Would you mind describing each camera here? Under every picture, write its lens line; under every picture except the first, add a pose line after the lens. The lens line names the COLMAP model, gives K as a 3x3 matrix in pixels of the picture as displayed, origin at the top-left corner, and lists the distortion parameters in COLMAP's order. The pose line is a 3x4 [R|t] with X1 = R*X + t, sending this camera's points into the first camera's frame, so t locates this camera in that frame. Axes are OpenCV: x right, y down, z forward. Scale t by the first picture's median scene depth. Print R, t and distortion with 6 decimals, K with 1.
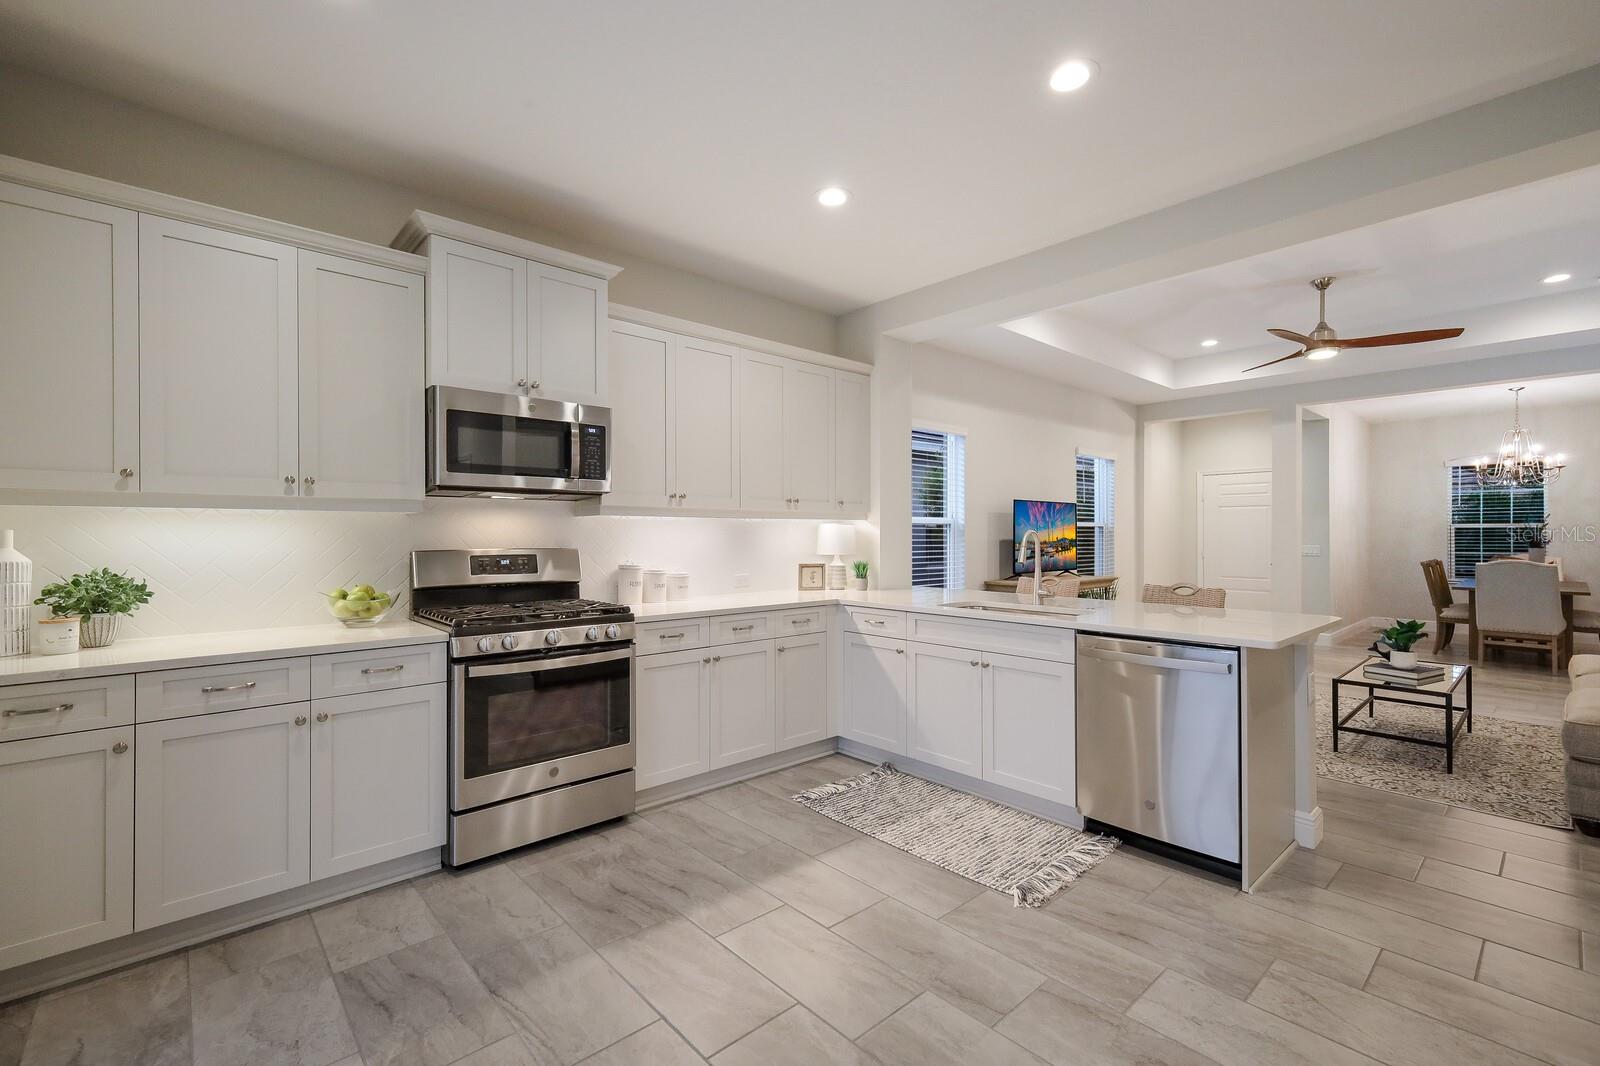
lens RADIAL K [[693.0, 0, 802.7], [0, 693.0, 532.3], [0, 0, 1]] dist [0.015272, 0.000025]
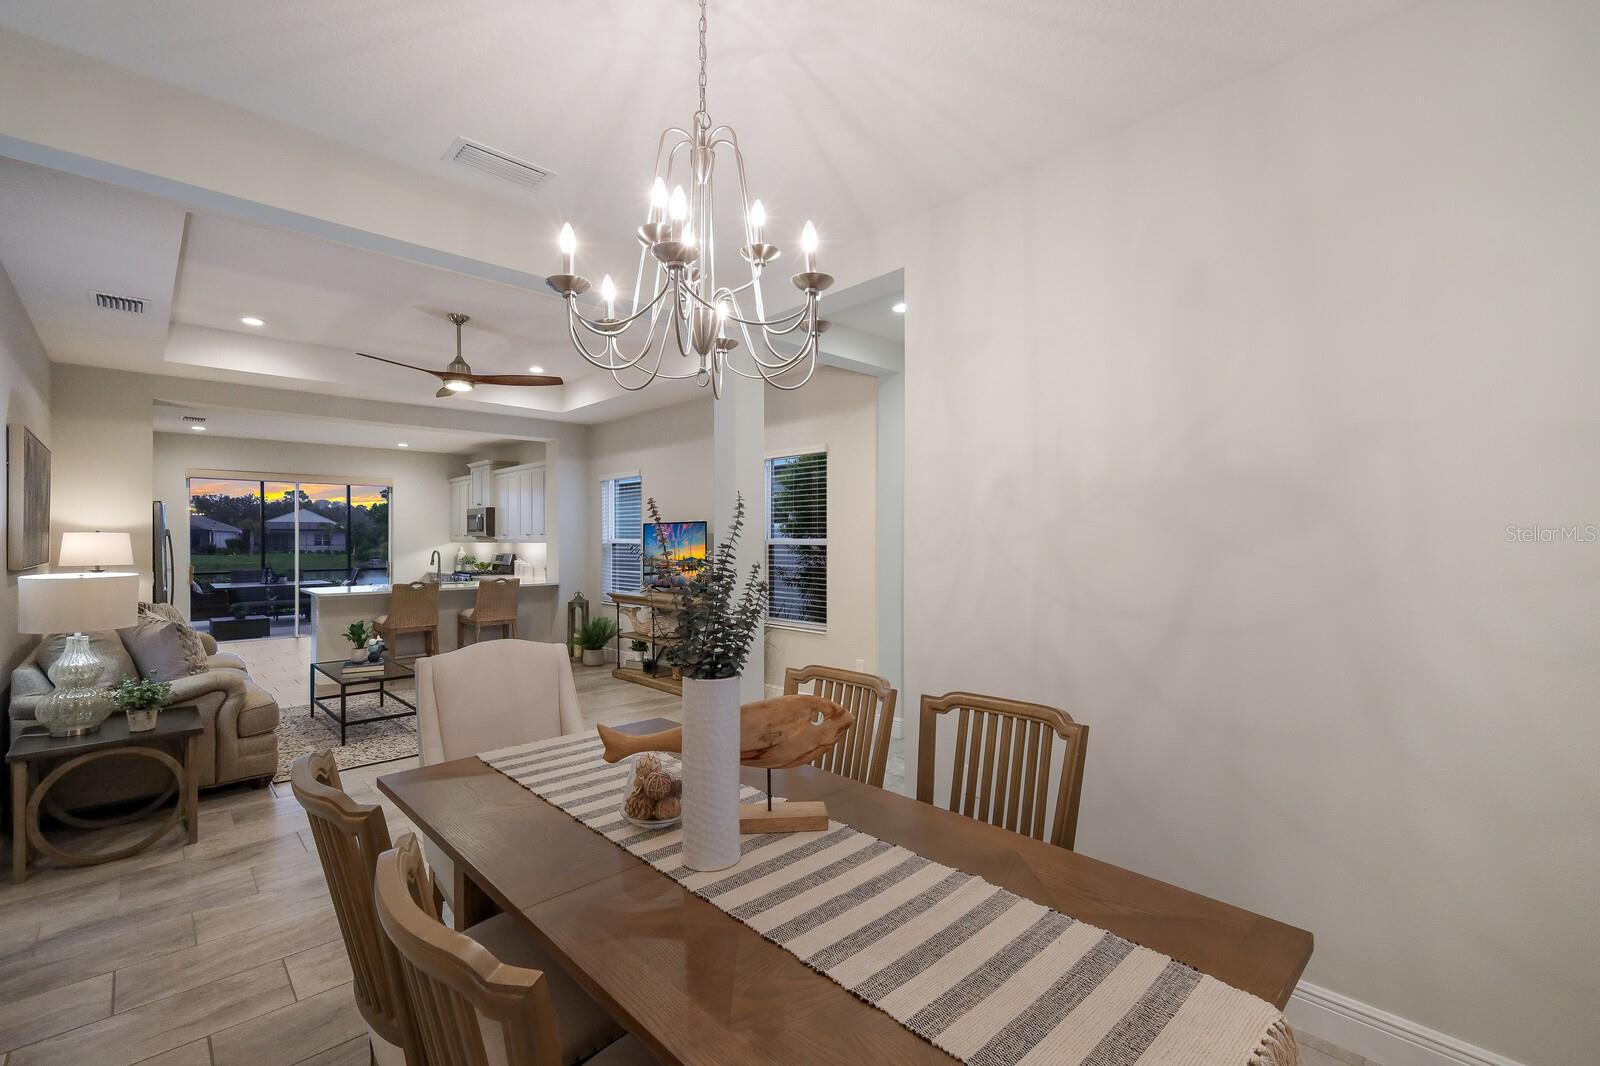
lens RADIAL K [[699.9, 0, 800.8], [0, 699.9, 537.4], [0, 0, 1]] dist [0.008455, 0.000621]
pose [[0.016626, -0.003327, -0.999856, 2.351589], [0.003849, 0.999987, -0.003264, -0.028330], [0.999854, -0.003794, 0.016639, 1.947543]]
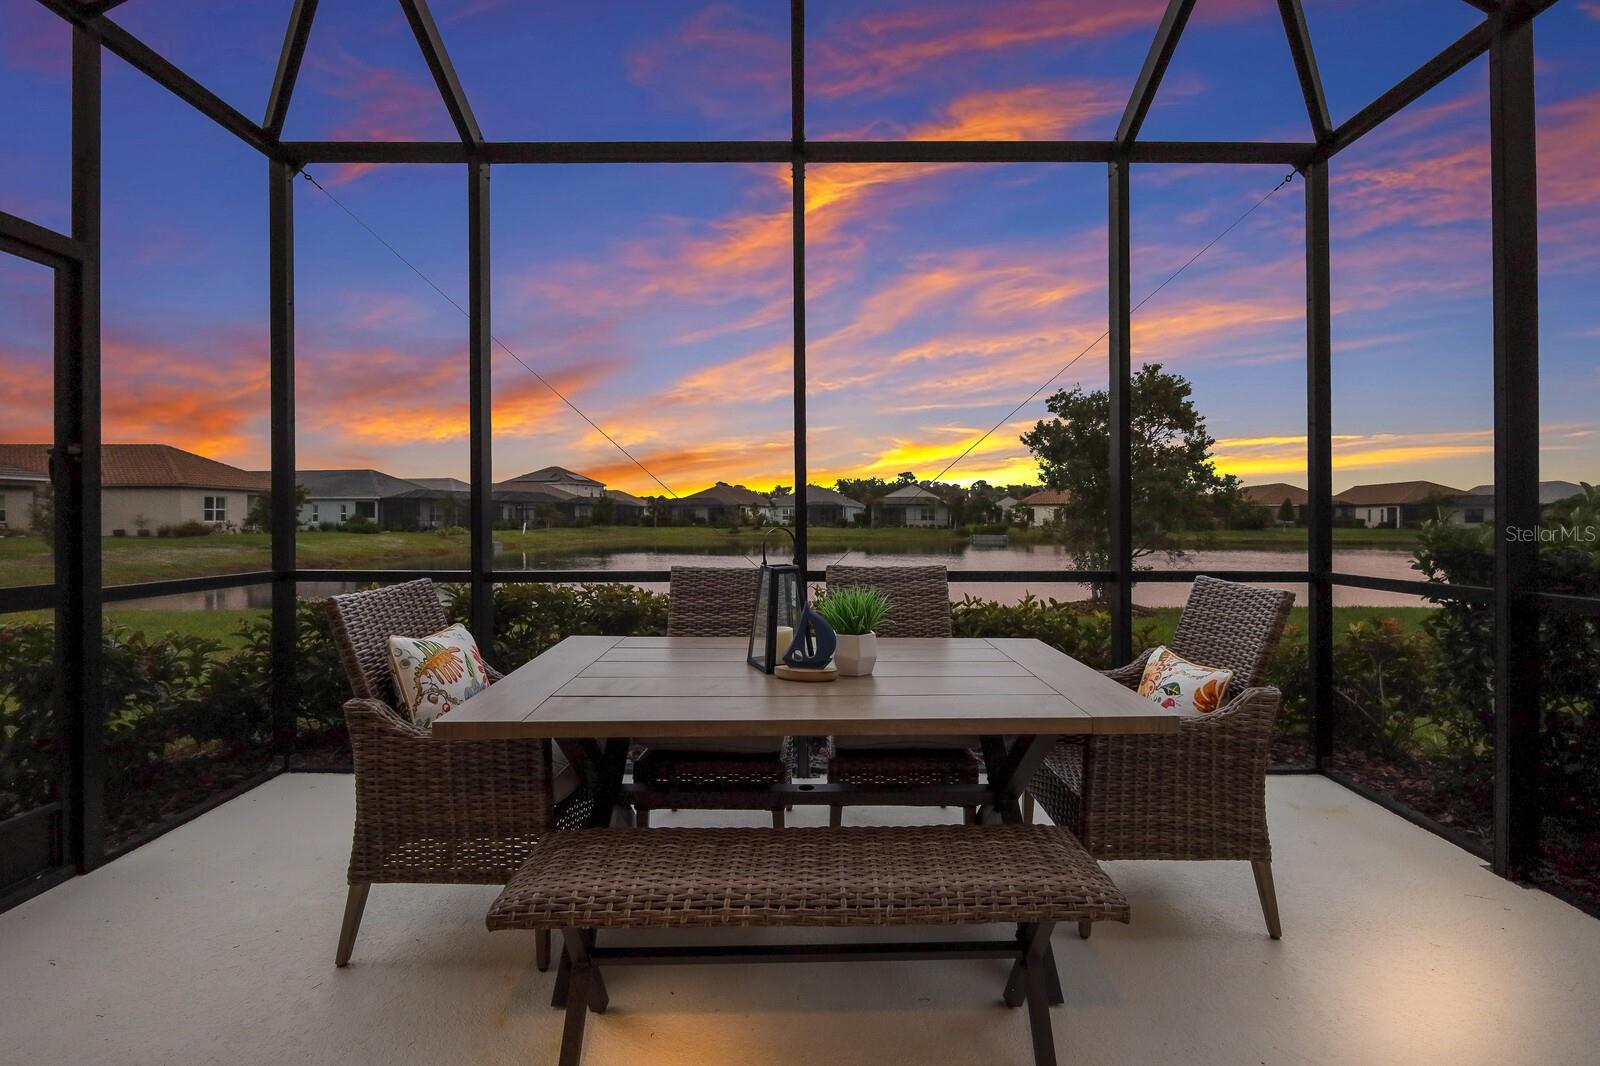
lens RADIAL K [[730.9, 0, 804.4], [0, 730.9, 517.1], [0, 0, 1]] dist [-0.009287, -0.000058]
pose [[-0.677276, -0.001550, -0.735728, -0.668117], [0.000173, 0.999997, -0.002266, 0.056176], [0.735729, -0.001661, -0.677273, -0.163411]]
